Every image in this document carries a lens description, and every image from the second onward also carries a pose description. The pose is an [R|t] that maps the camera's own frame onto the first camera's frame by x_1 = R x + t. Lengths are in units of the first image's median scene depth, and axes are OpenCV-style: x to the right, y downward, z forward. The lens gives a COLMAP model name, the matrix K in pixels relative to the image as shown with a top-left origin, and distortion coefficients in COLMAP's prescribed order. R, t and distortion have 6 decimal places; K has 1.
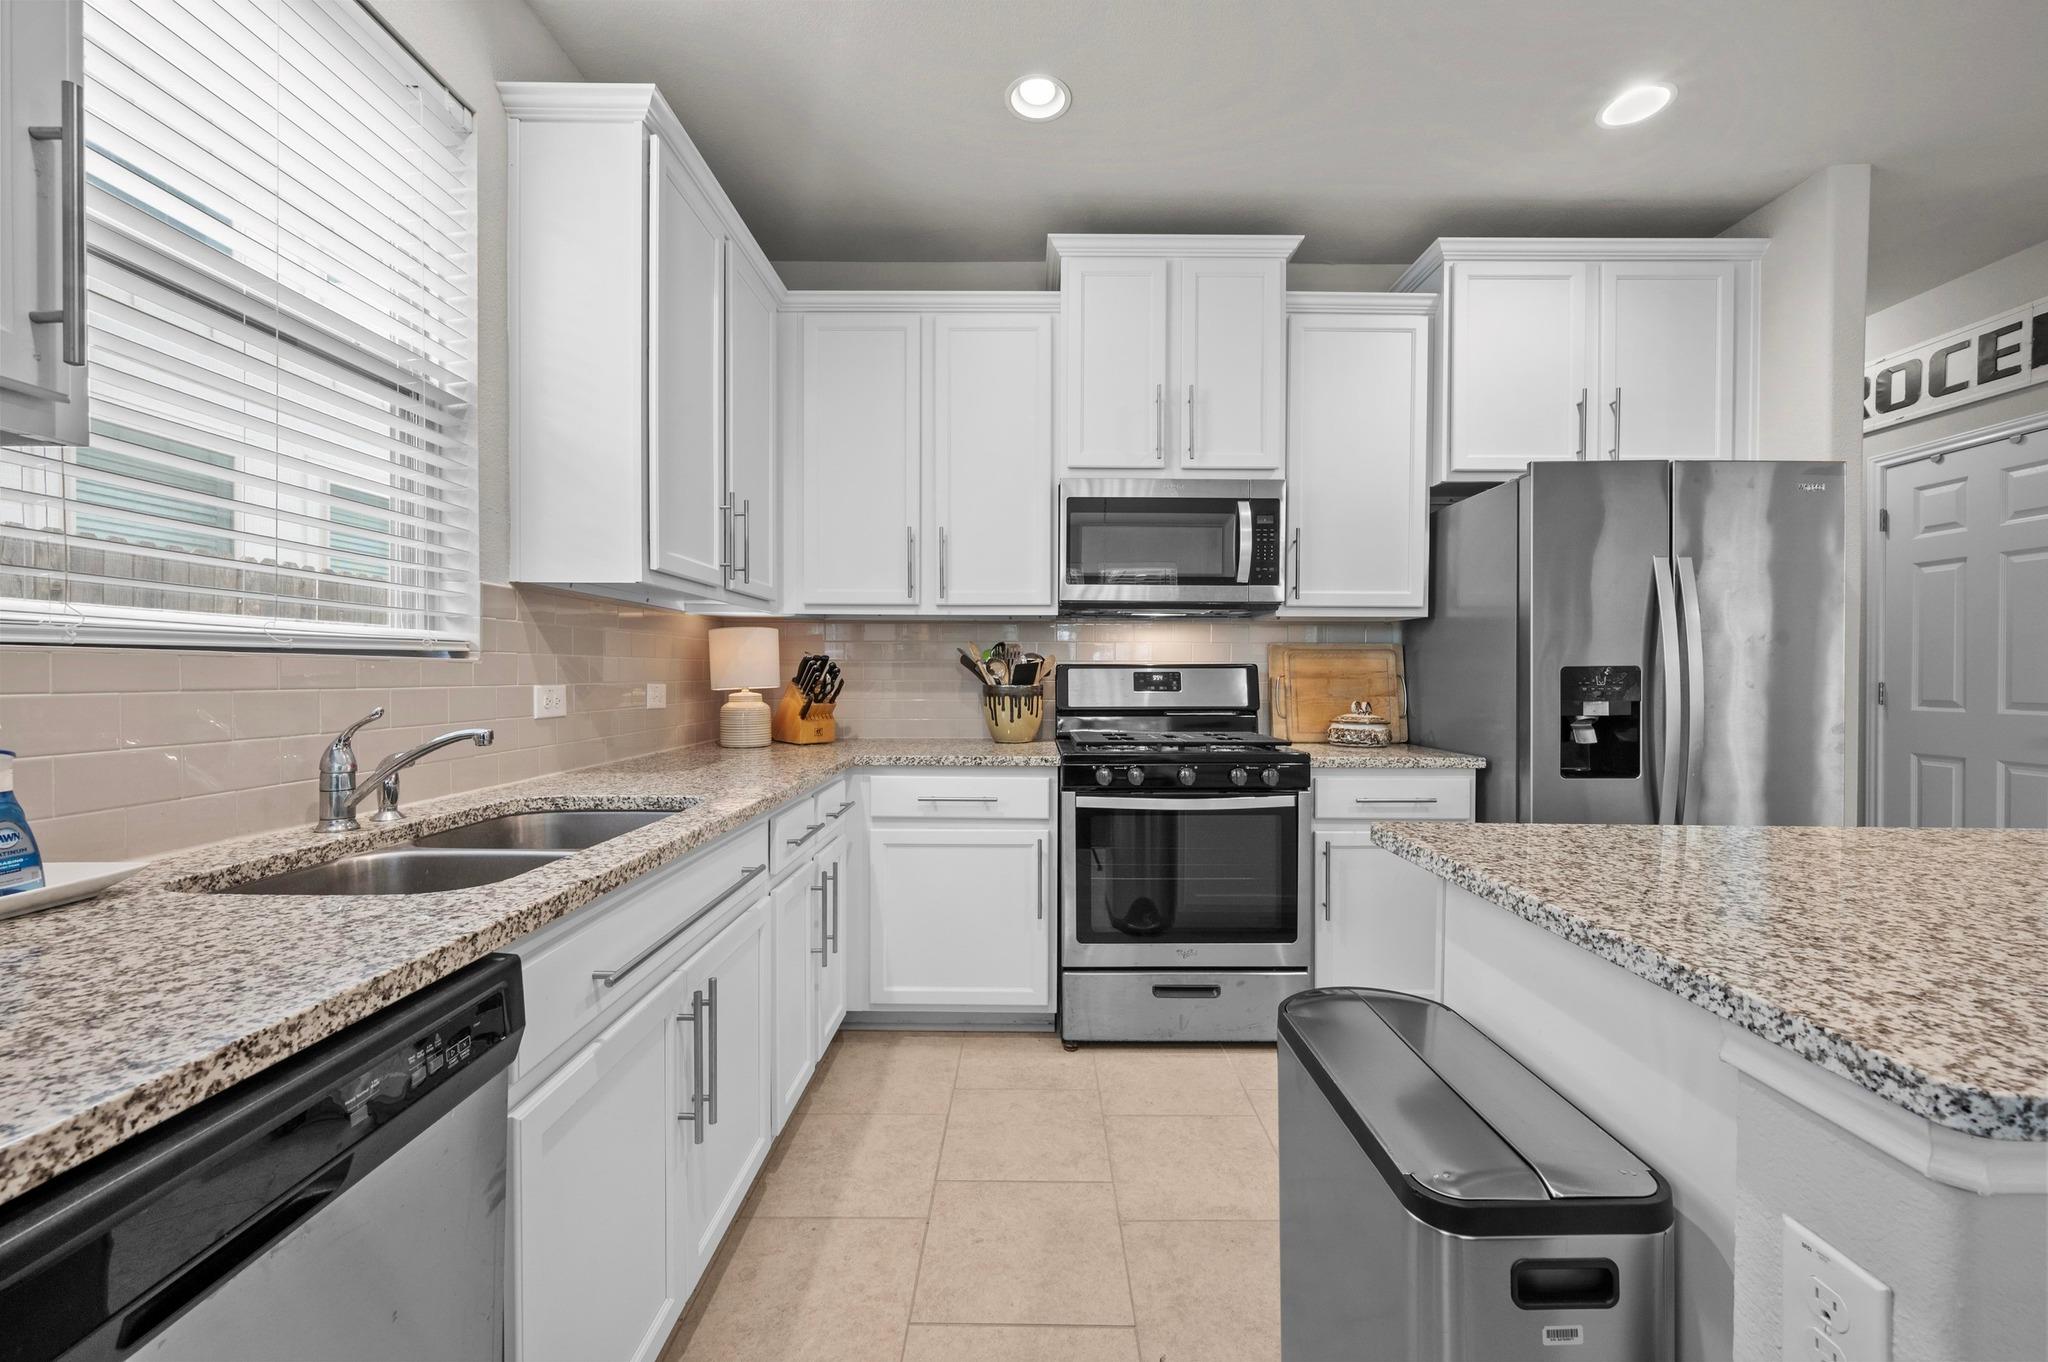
lens RADIAL K [[805.7, 0, 1027.4], [0, 805.7, 681.3], [0, 0, 1]] dist [0.000297, 0.000163]
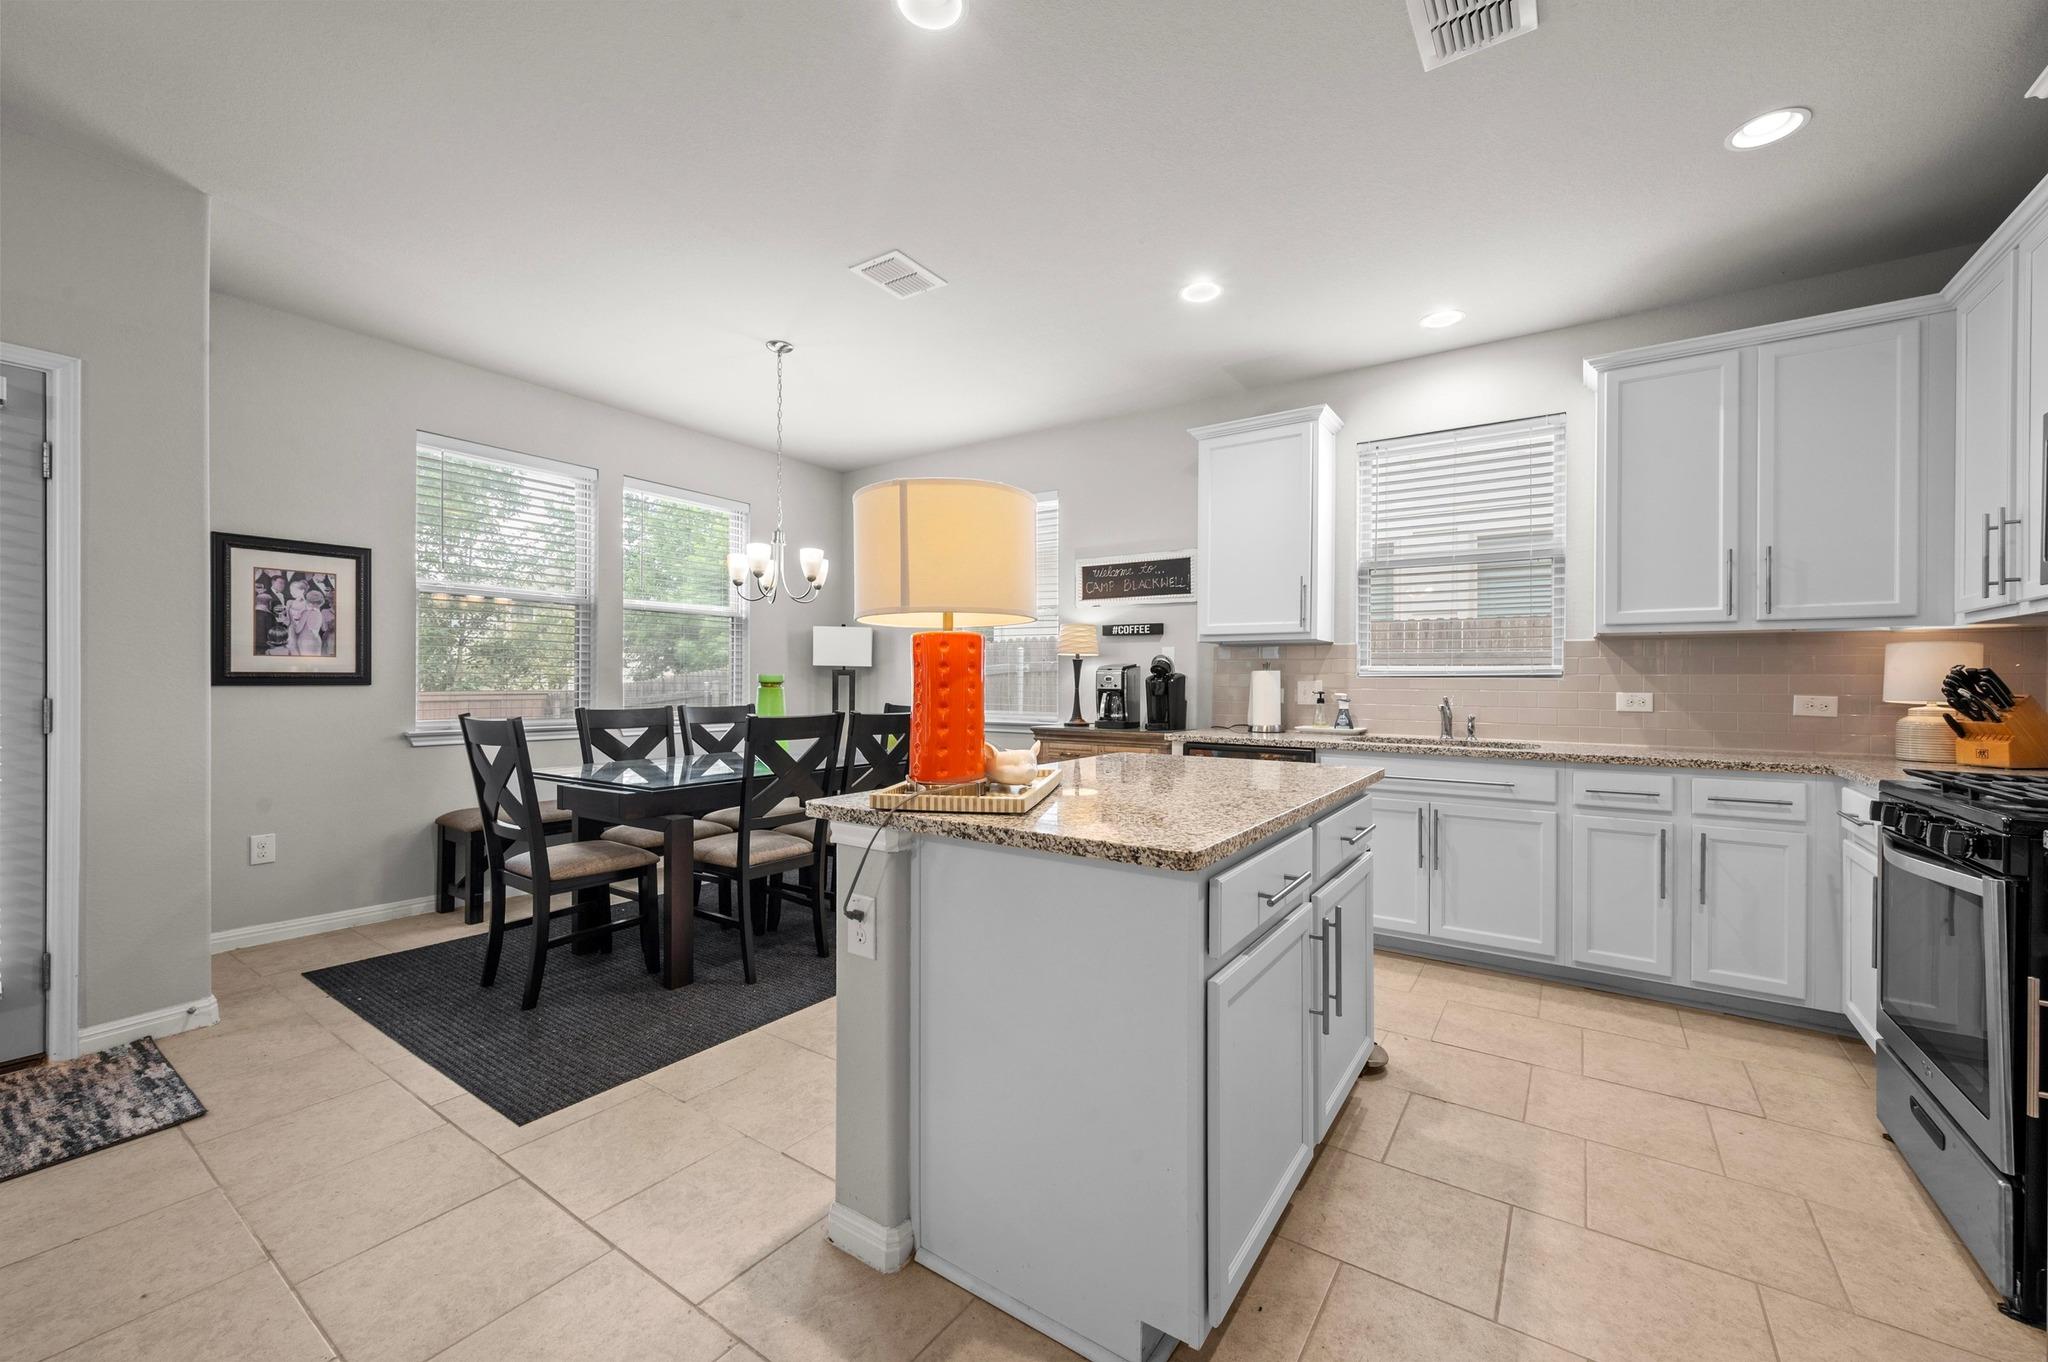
lens RADIAL K [[805.7, 0, 1027.4], [0, 805.7, 681.3], [0, 0, 1]] dist [0.000297, 0.000163]
pose [[-0.564430, -0.006762, -0.825453, 1.115607], [-0.015420, 0.999878, 0.002353, -0.003035], [0.825337, 0.014056, -0.564465, 0.646431]]
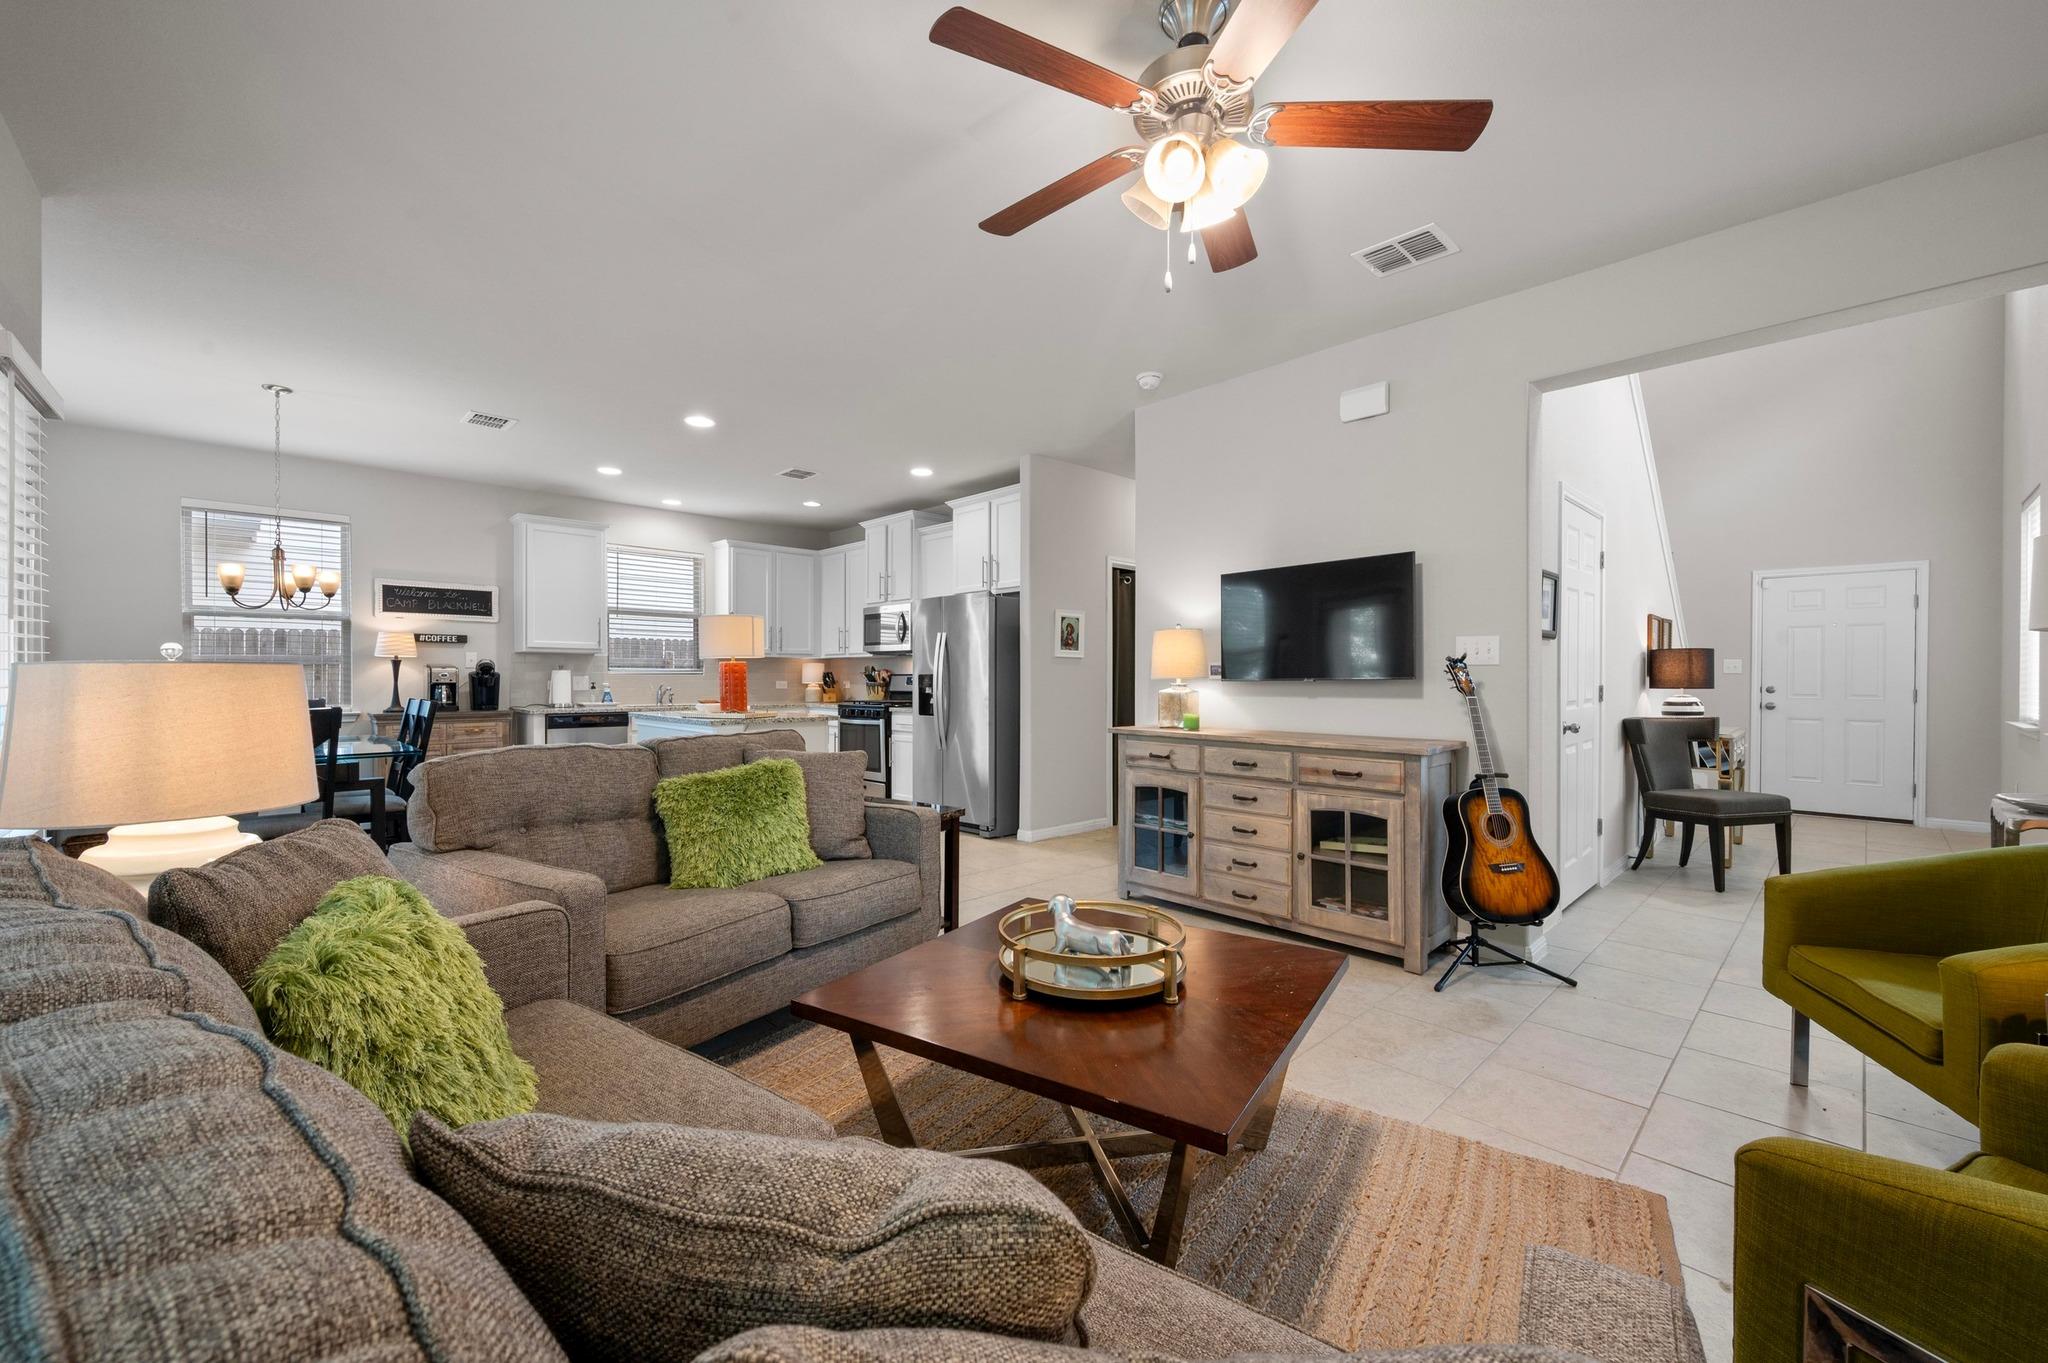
lens RADIAL K [[805.7, 0, 1027.4], [0, 805.7, 681.8], [0, 0, 1]] dist [0.000297, 0.000163]
pose [[0.696891, 0.001407, -0.717176, 2.406992], [-0.005026, 0.999983, -0.002922, 0.010048], [0.717159, 0.005641, 0.696886, -0.539535]]
